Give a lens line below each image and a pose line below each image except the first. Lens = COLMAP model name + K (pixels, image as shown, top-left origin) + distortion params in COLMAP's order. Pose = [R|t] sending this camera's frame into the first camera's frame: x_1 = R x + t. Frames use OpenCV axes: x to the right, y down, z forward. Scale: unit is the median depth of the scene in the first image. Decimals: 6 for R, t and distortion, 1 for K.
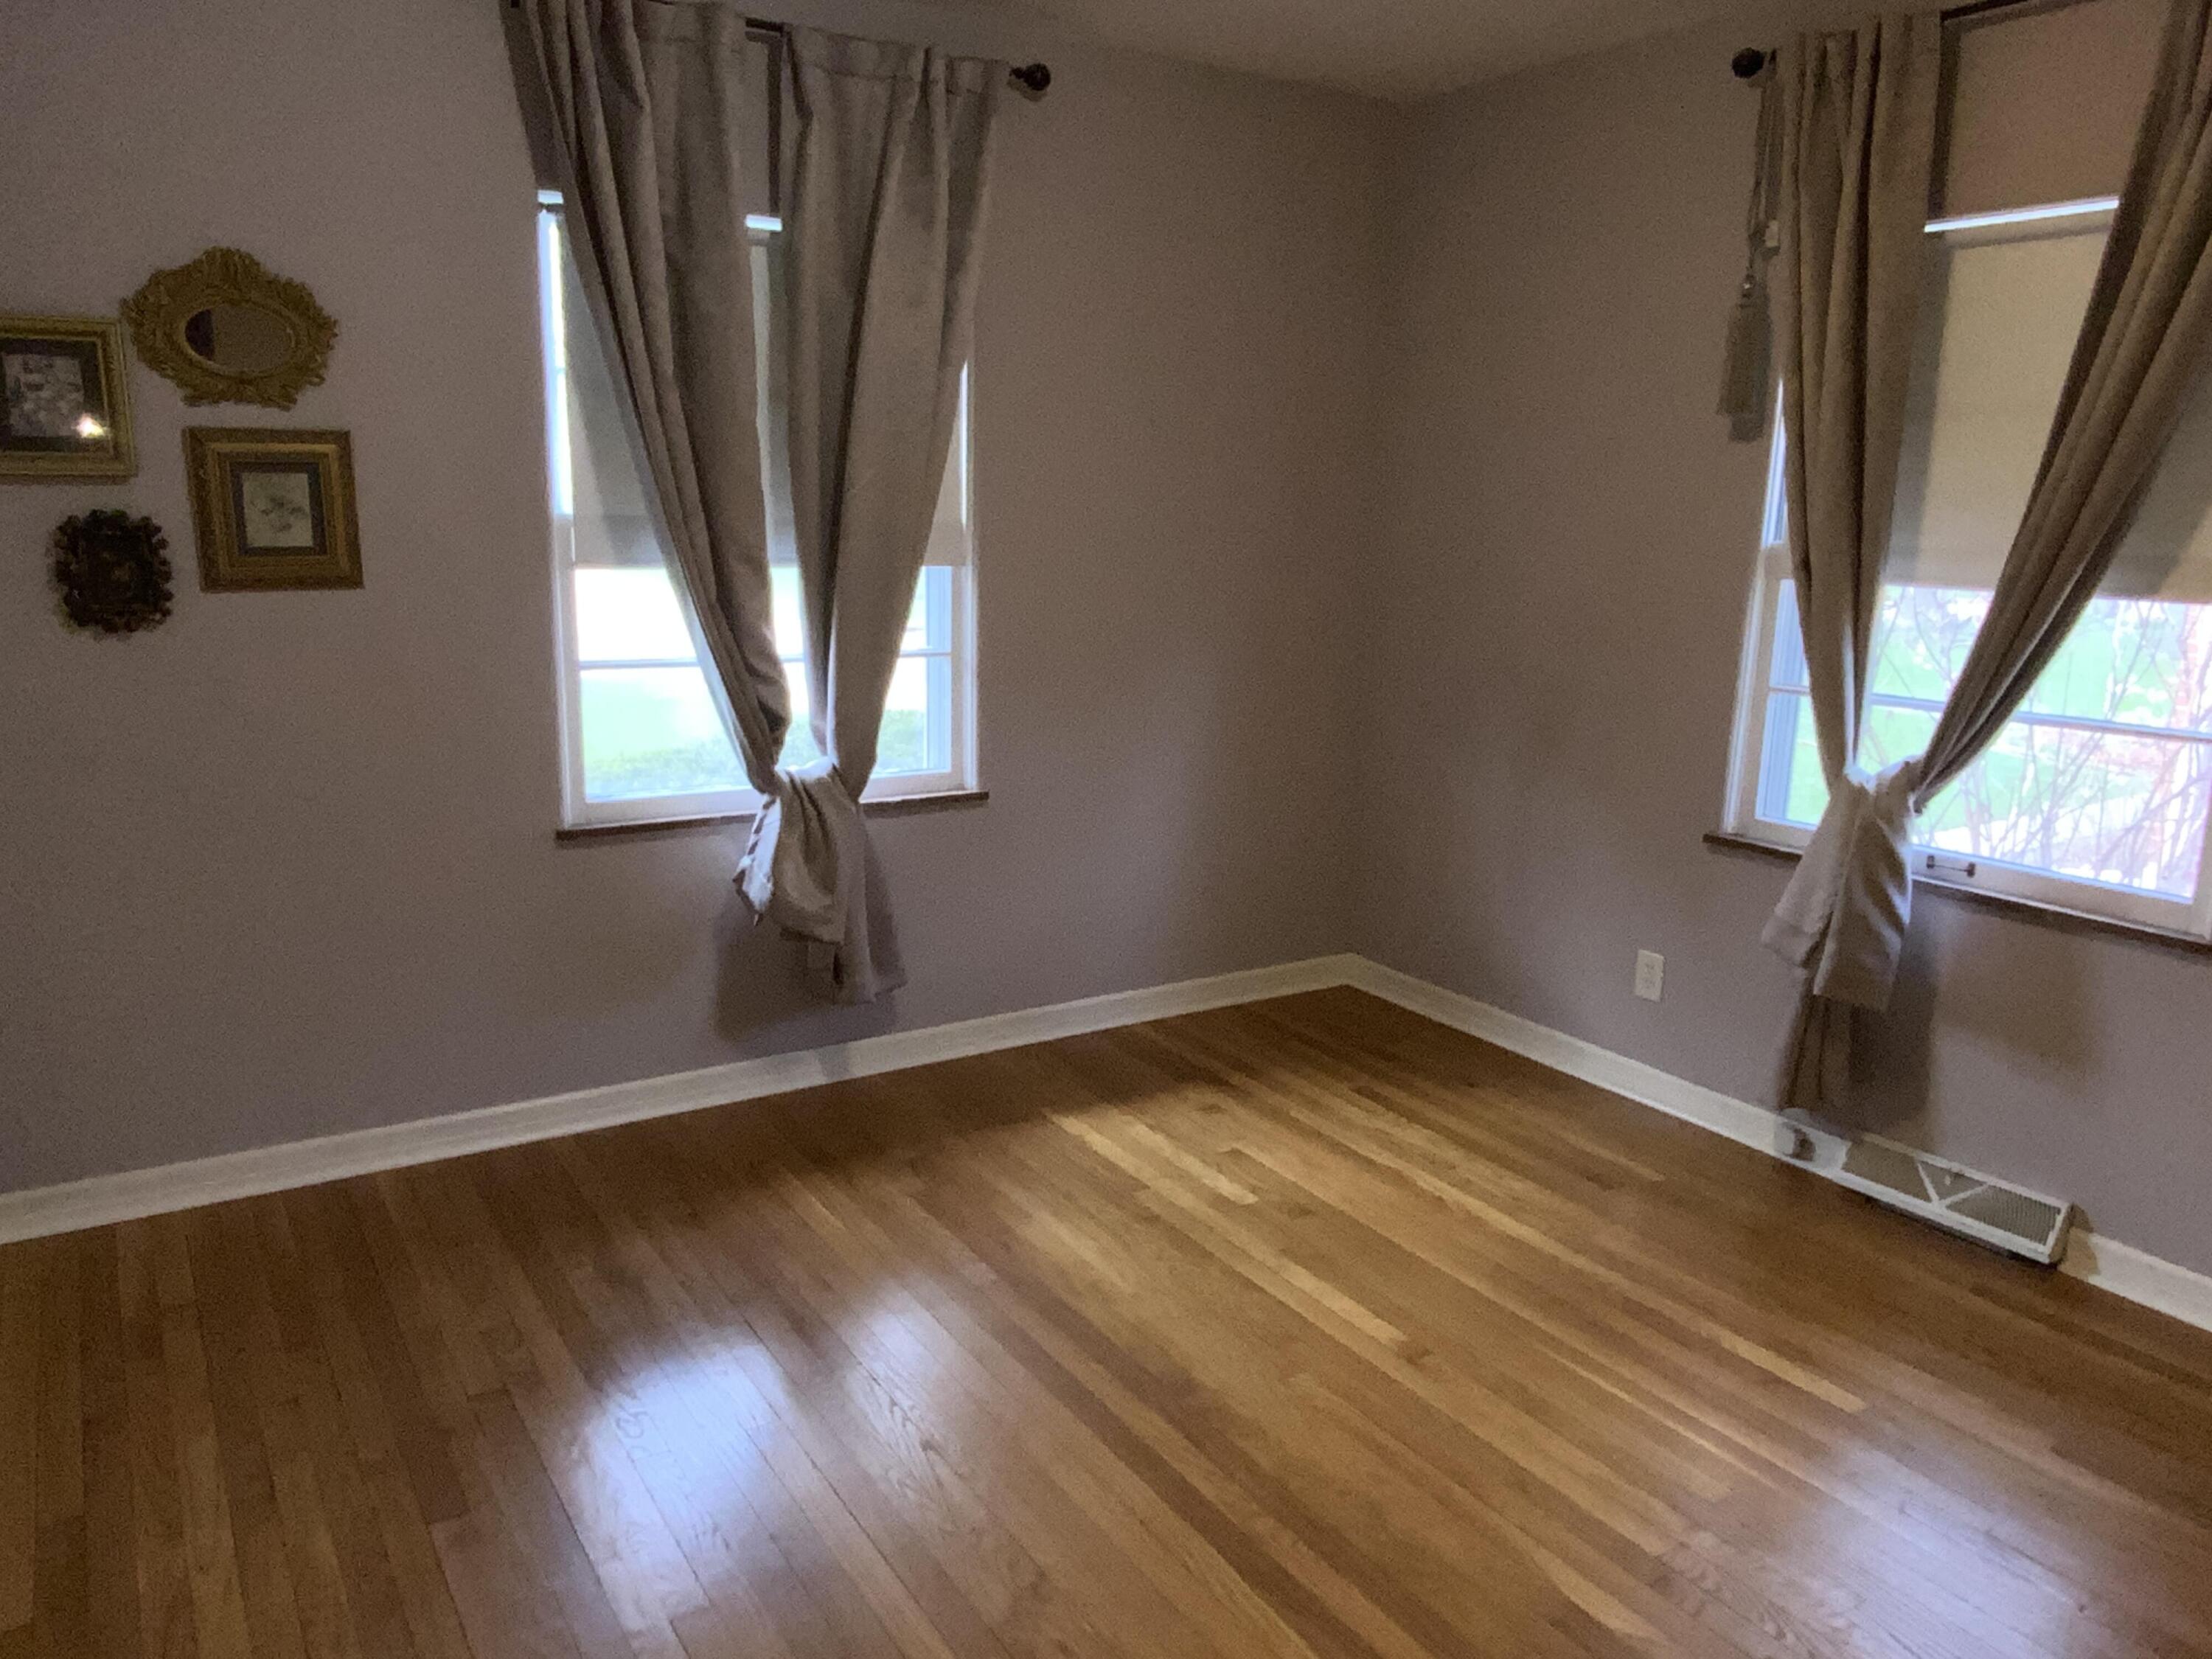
lens RADIAL K [[1528.6, 0, 1106.0], [0, 1528.6, 829.5], [0, 0, 1]] dist [-0.002210, -0.001492]
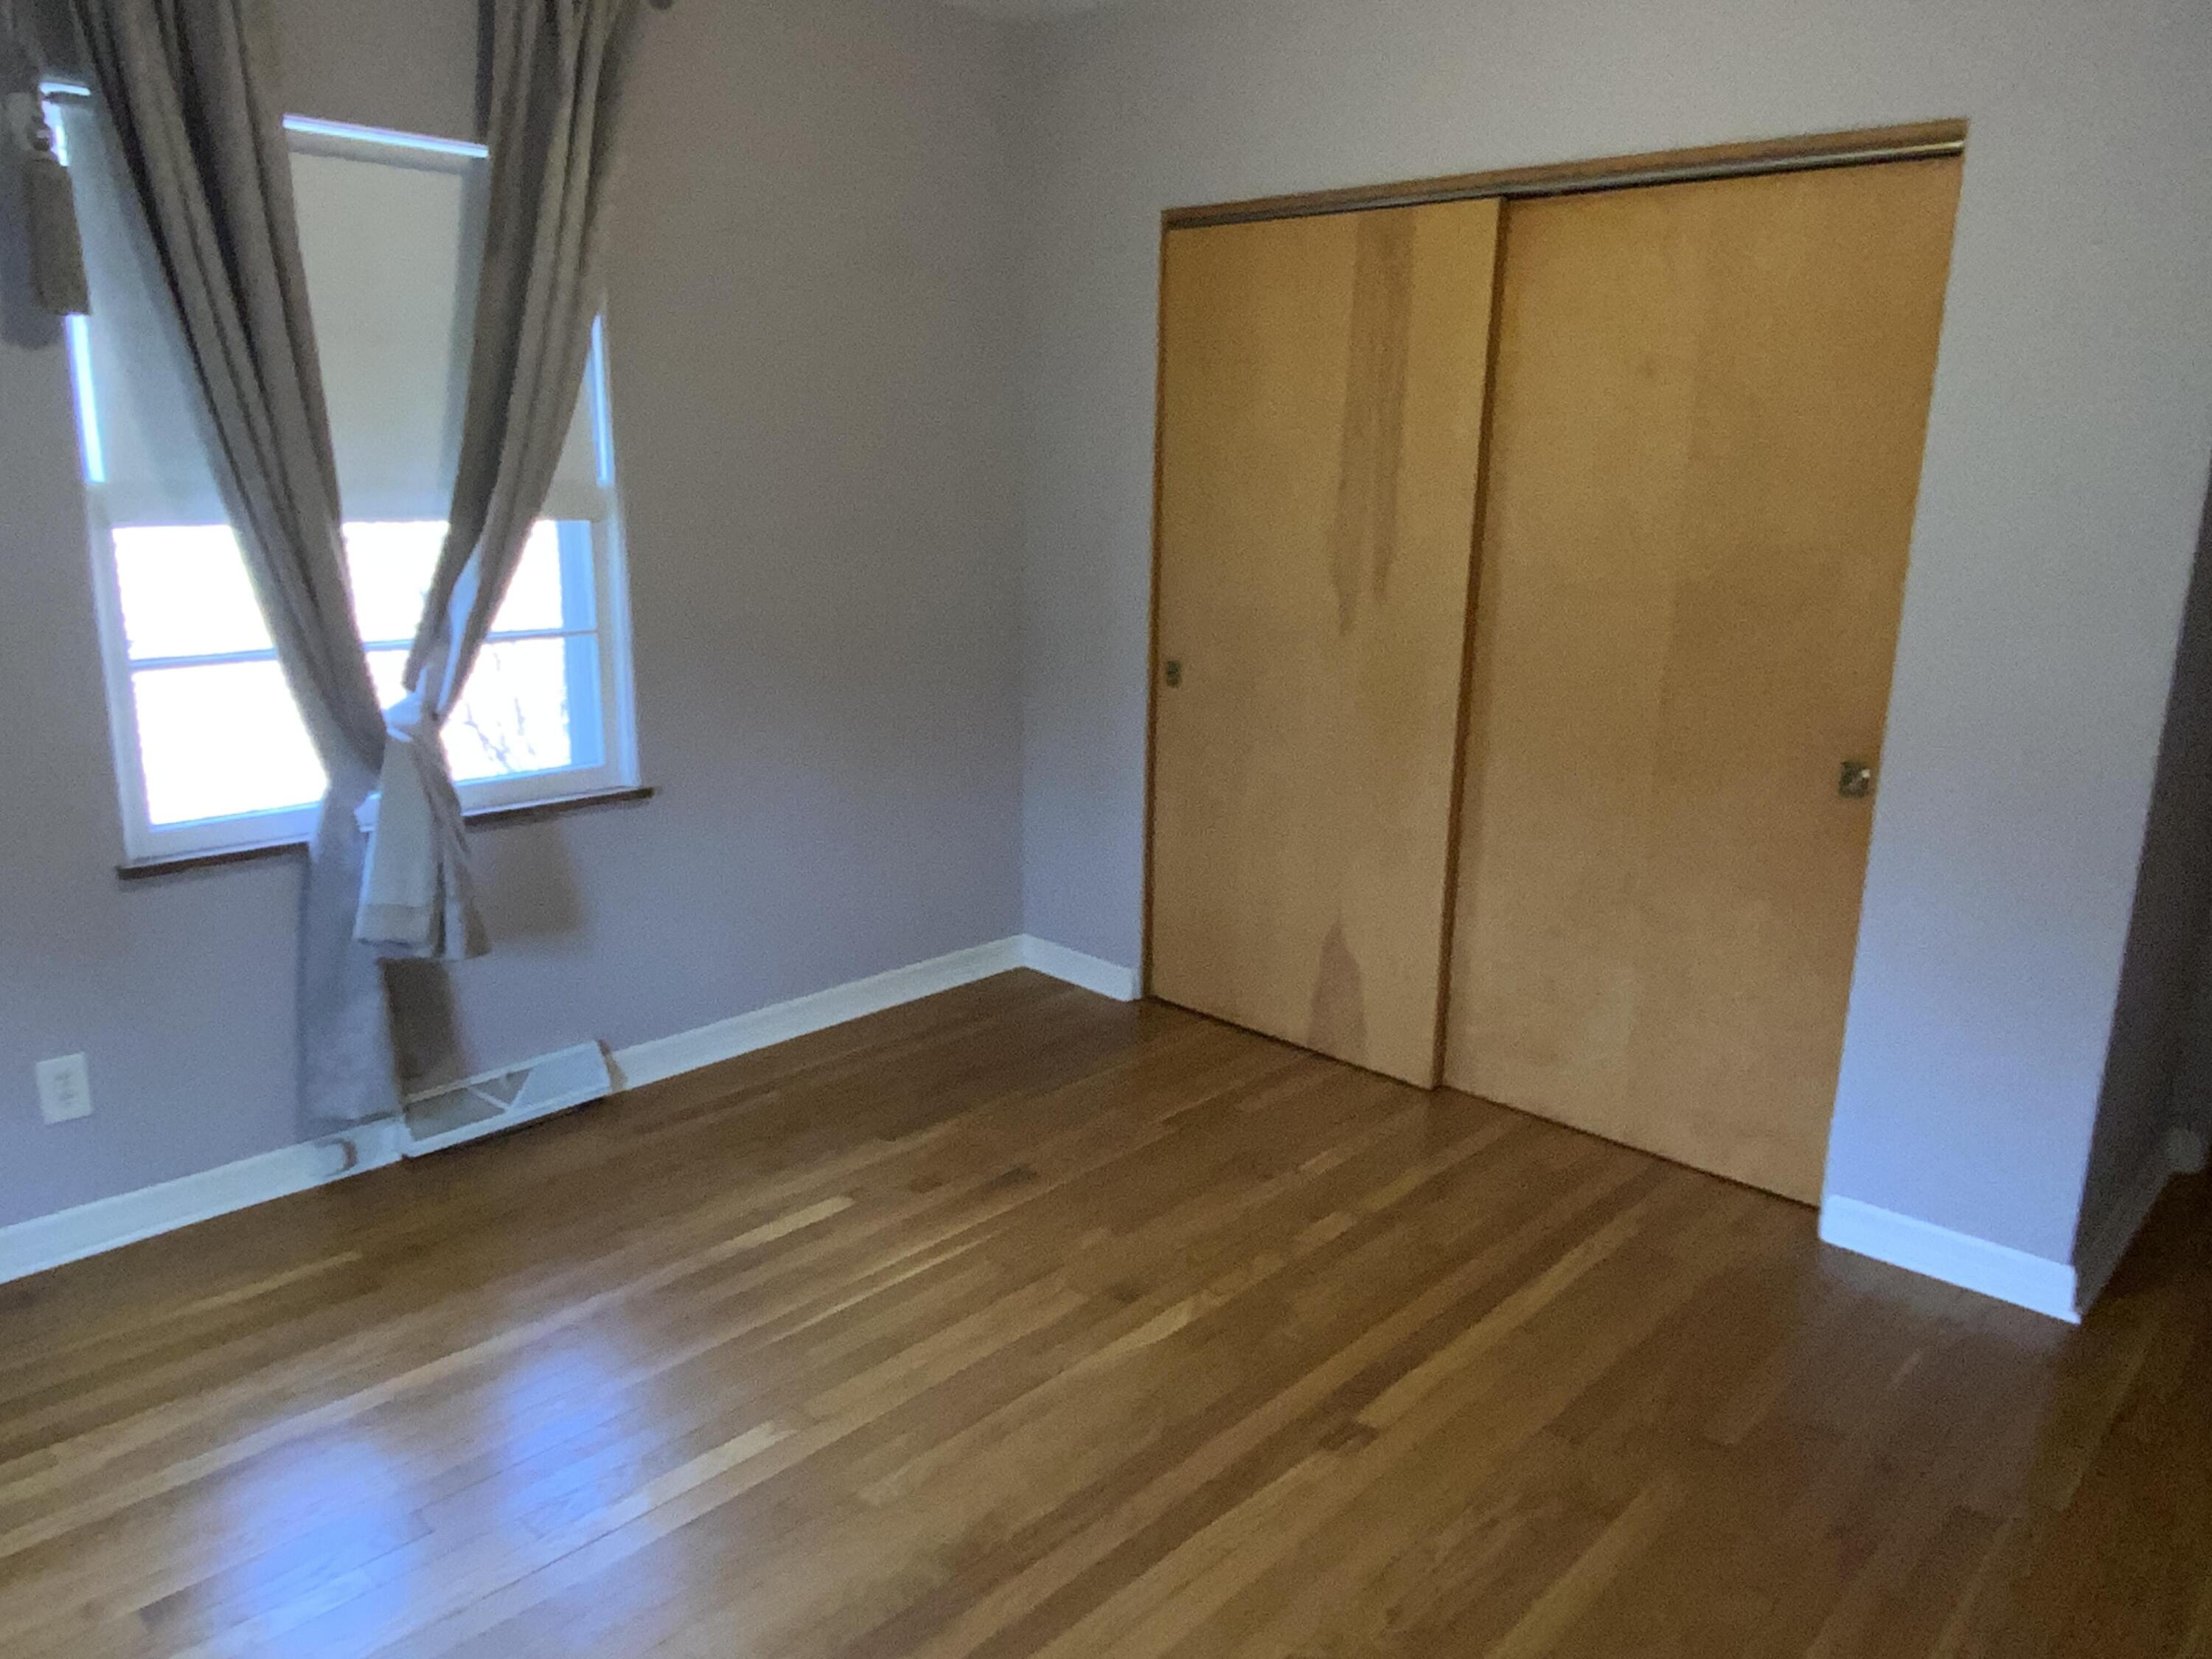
lens RADIAL K [[1528.6, 0, 1106.0], [0, 1528.6, 829.5], [0, 0, 1]] dist [-0.002210, -0.001492]
pose [[-0.243642, -0.250452, 0.936970, -0.489933], [0.177950, 0.938138, 0.297037, -0.174126], [-0.953400, 0.239104, -0.184002, 0.763260]]
